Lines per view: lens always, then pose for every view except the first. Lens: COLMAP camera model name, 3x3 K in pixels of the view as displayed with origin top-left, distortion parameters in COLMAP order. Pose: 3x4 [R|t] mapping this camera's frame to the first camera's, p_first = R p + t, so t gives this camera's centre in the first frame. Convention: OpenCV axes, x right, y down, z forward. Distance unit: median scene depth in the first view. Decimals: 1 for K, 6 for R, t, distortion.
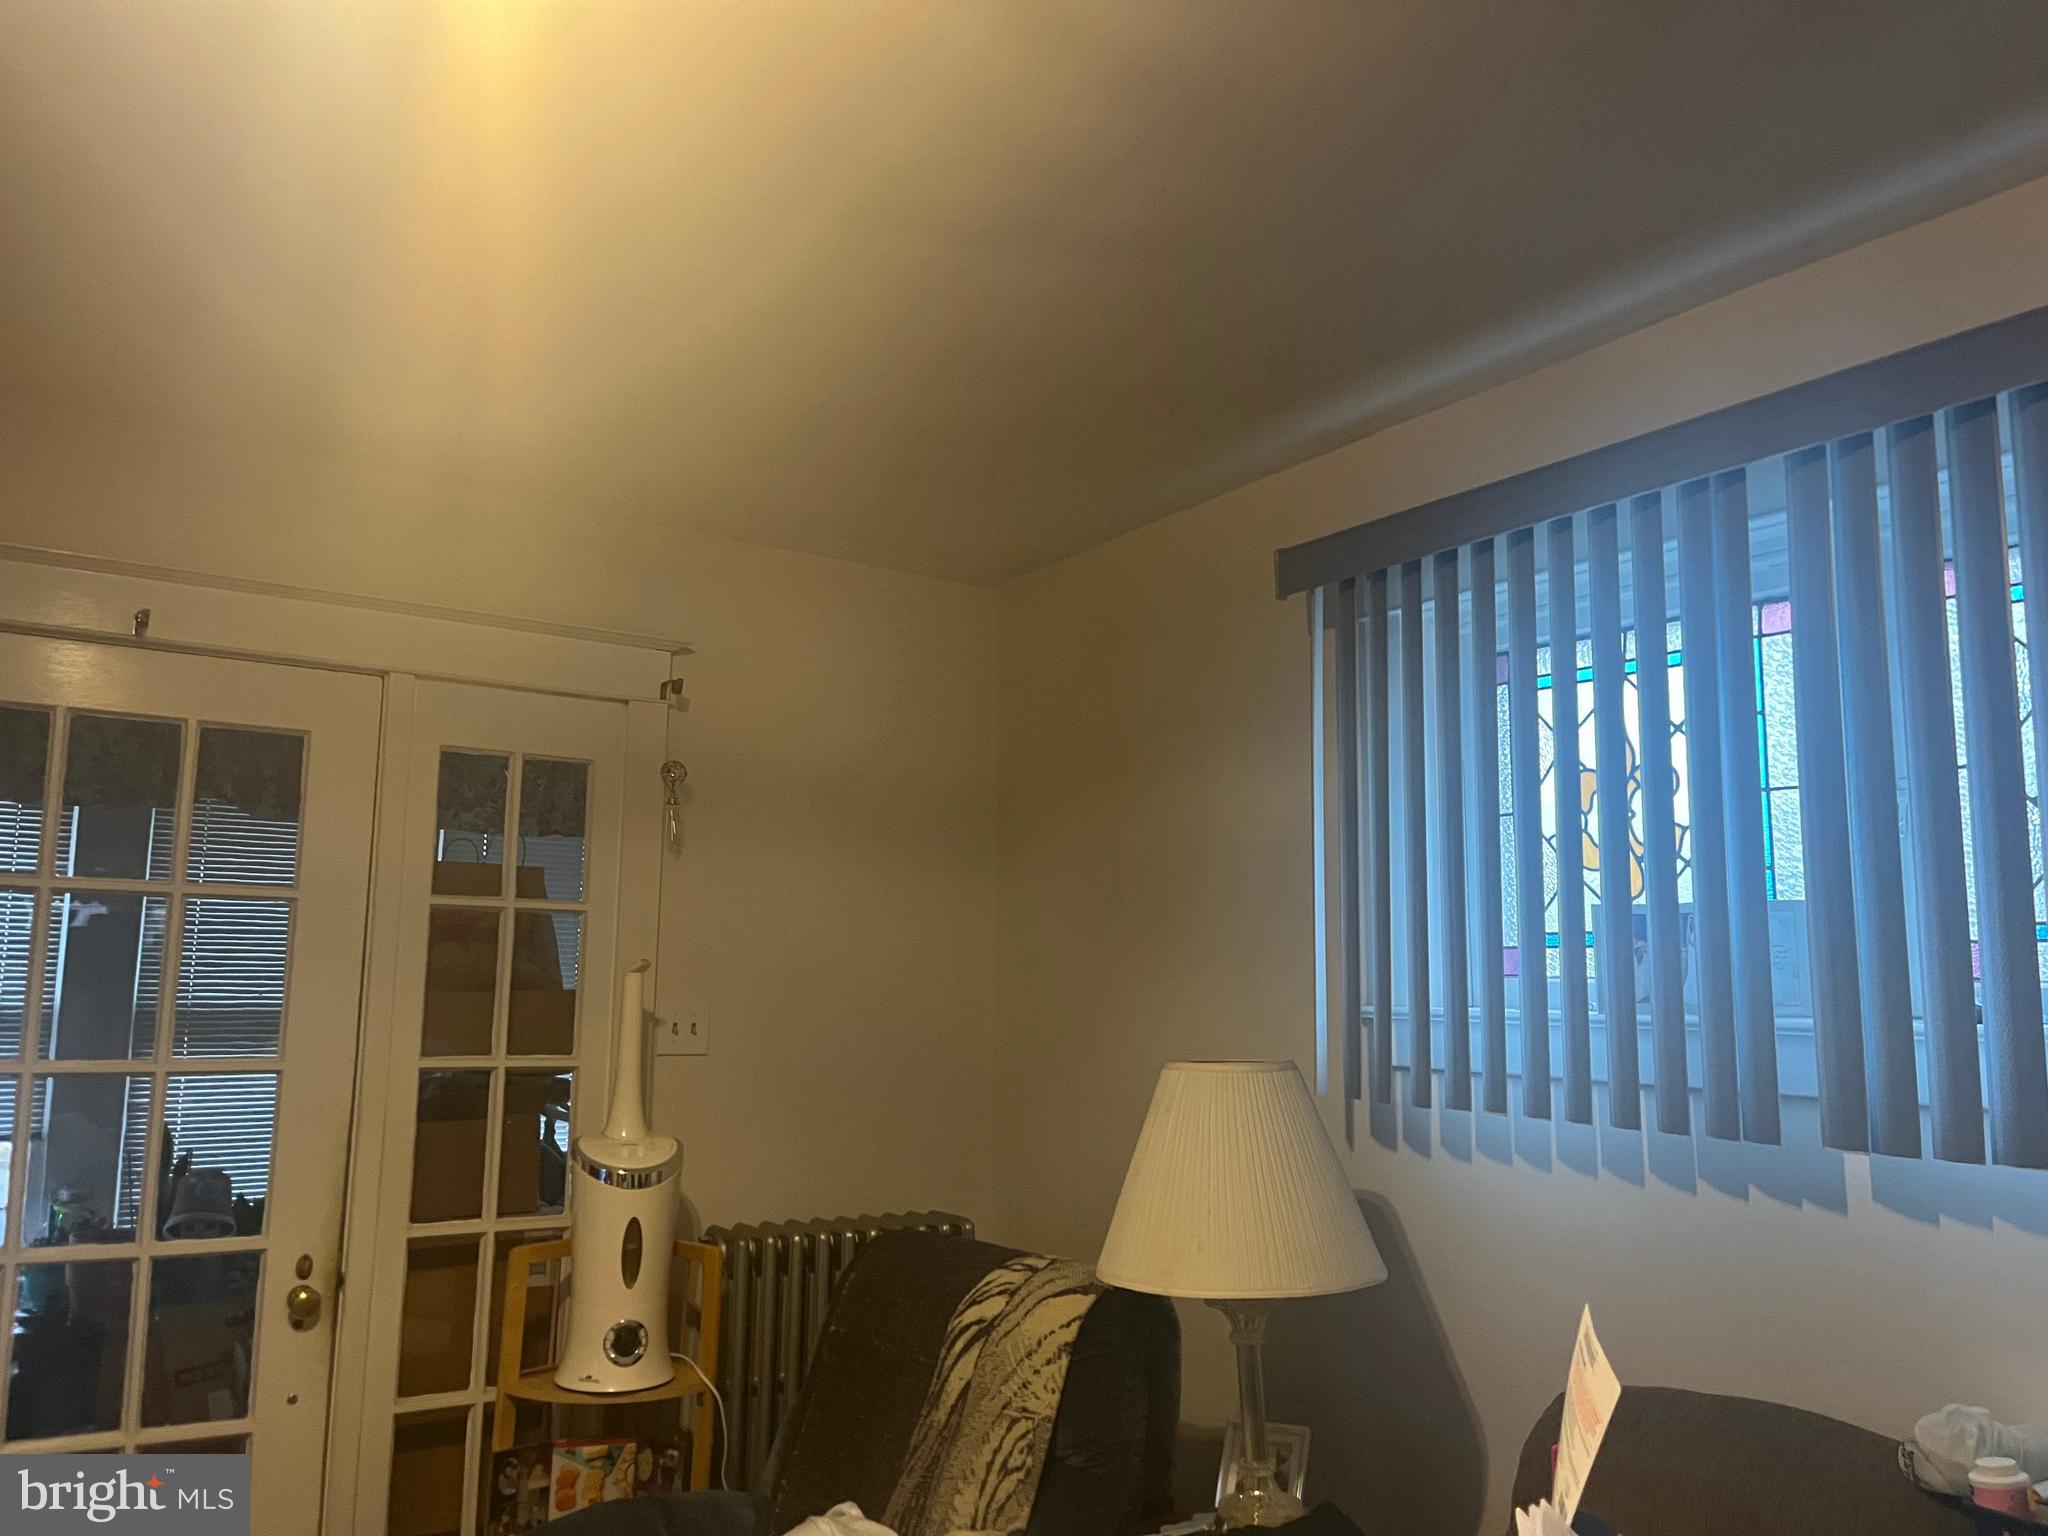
lens RADIAL K [[1557.0, 0, 1021.4], [0, 1557.0, 769.4], [0, 0, 1]] dist [0.066923, -0.096710]
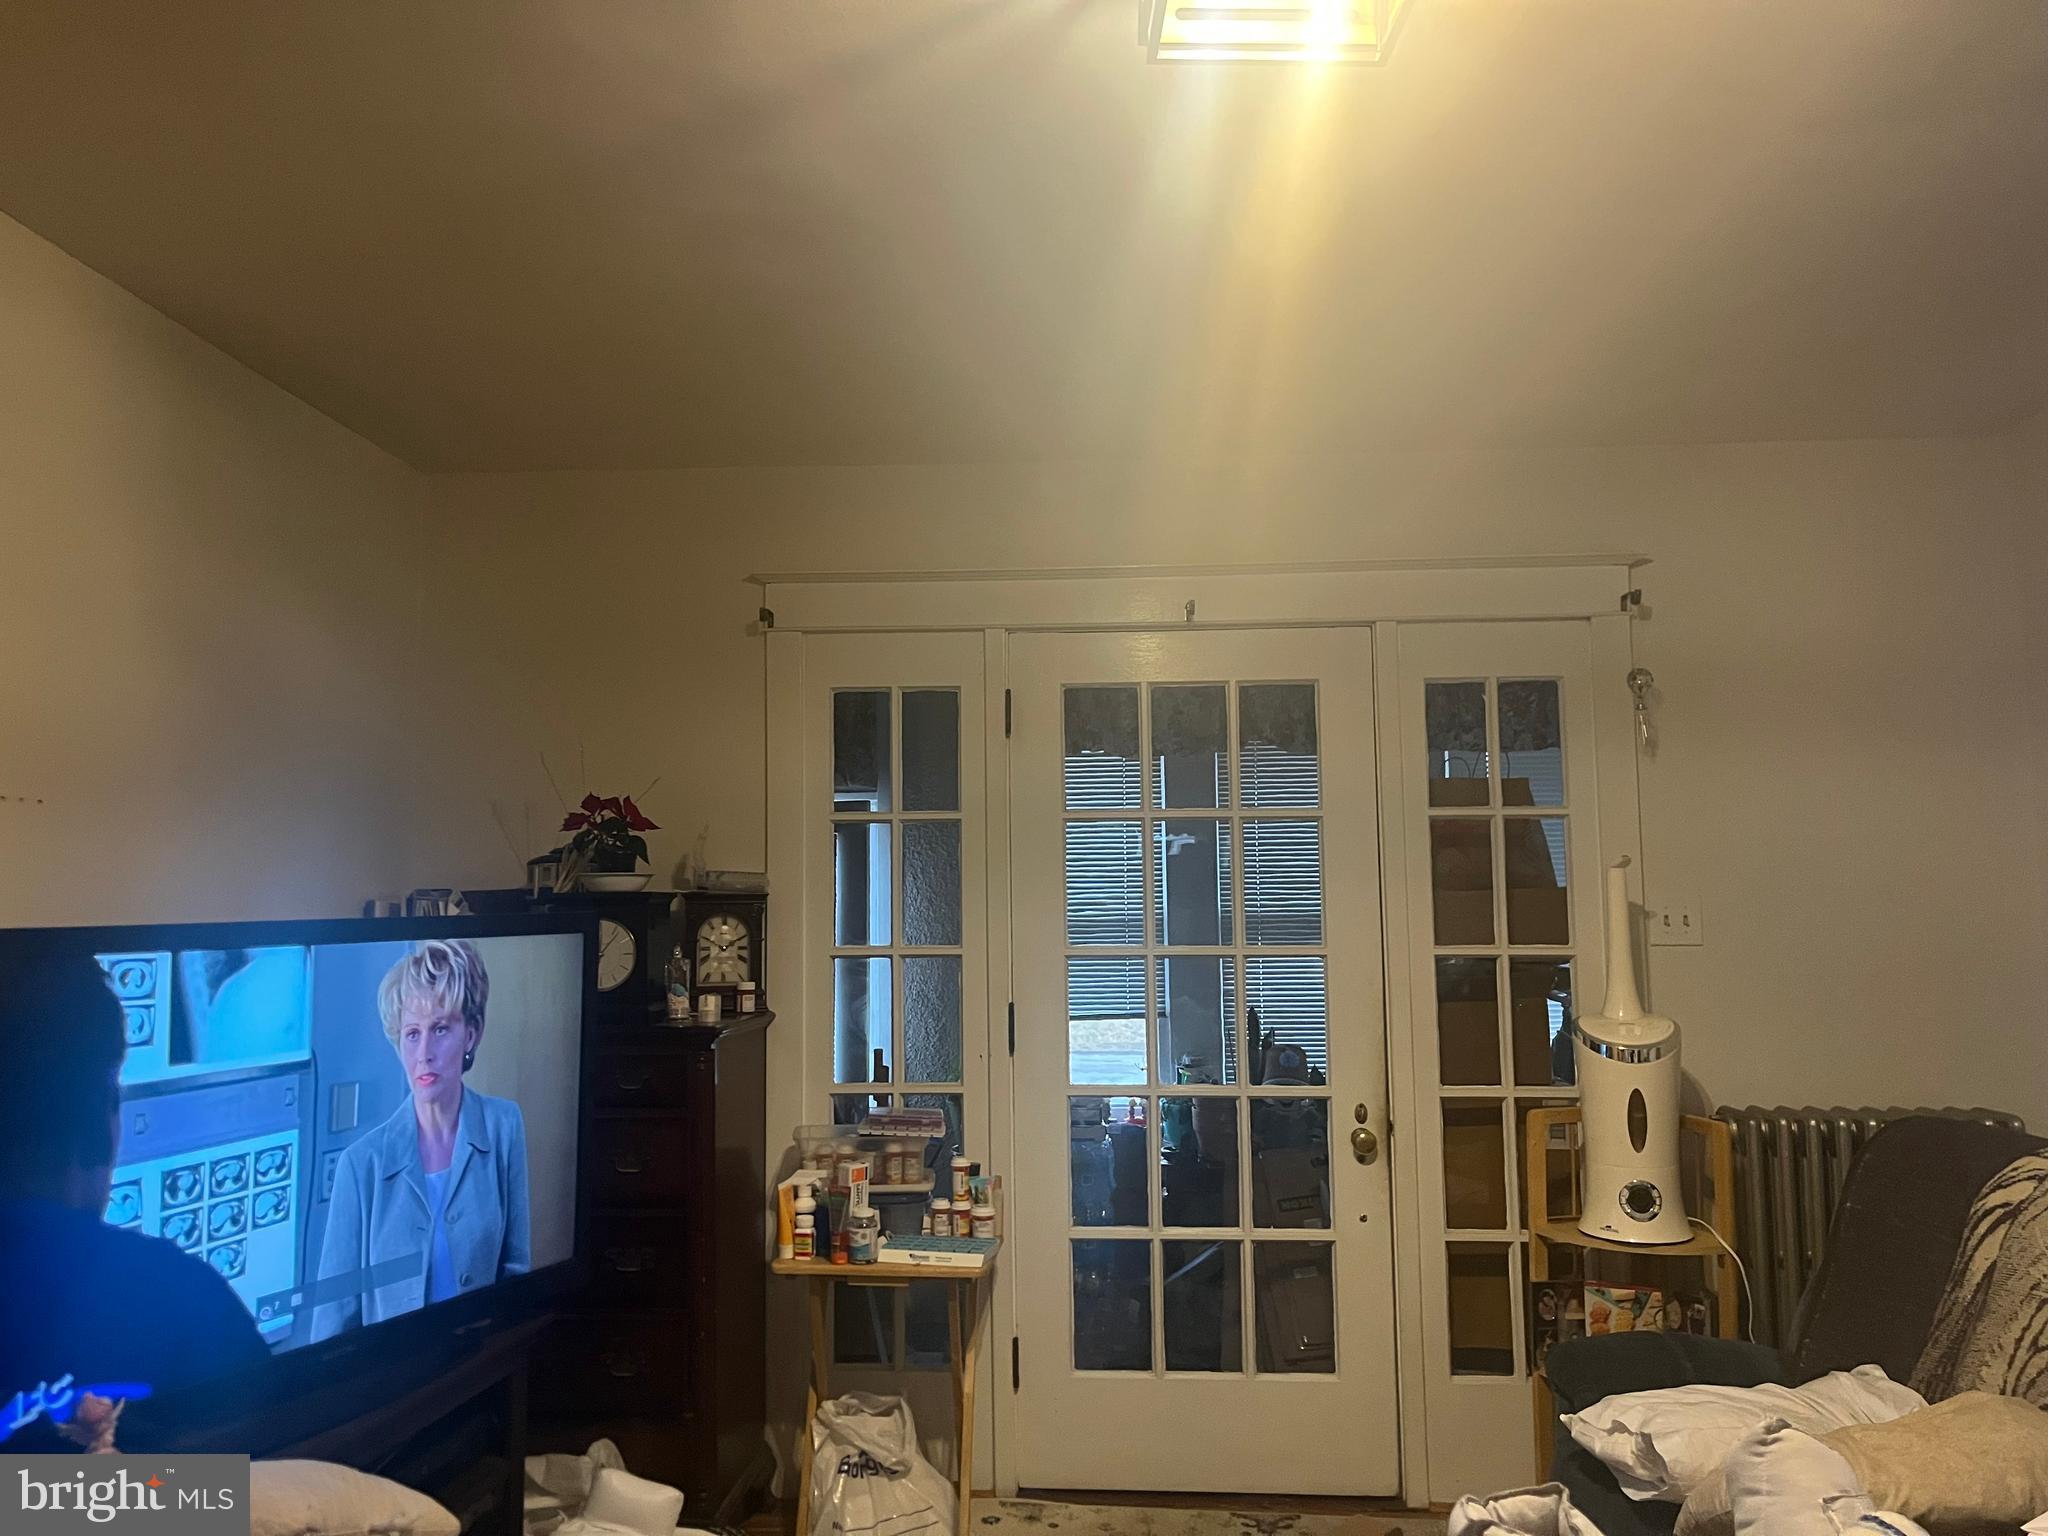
lens RADIAL K [[1557.0, 0, 1018.1], [0, 1557.0, 764.4], [0, 0, 1]] dist [0.066923, -0.096710]
pose [[0.802583, -0.078275, -0.591383, 0.069667], [0.108515, 0.993971, 0.015707, -0.003598], [0.586588, -0.076780, 0.806238, -0.114817]]
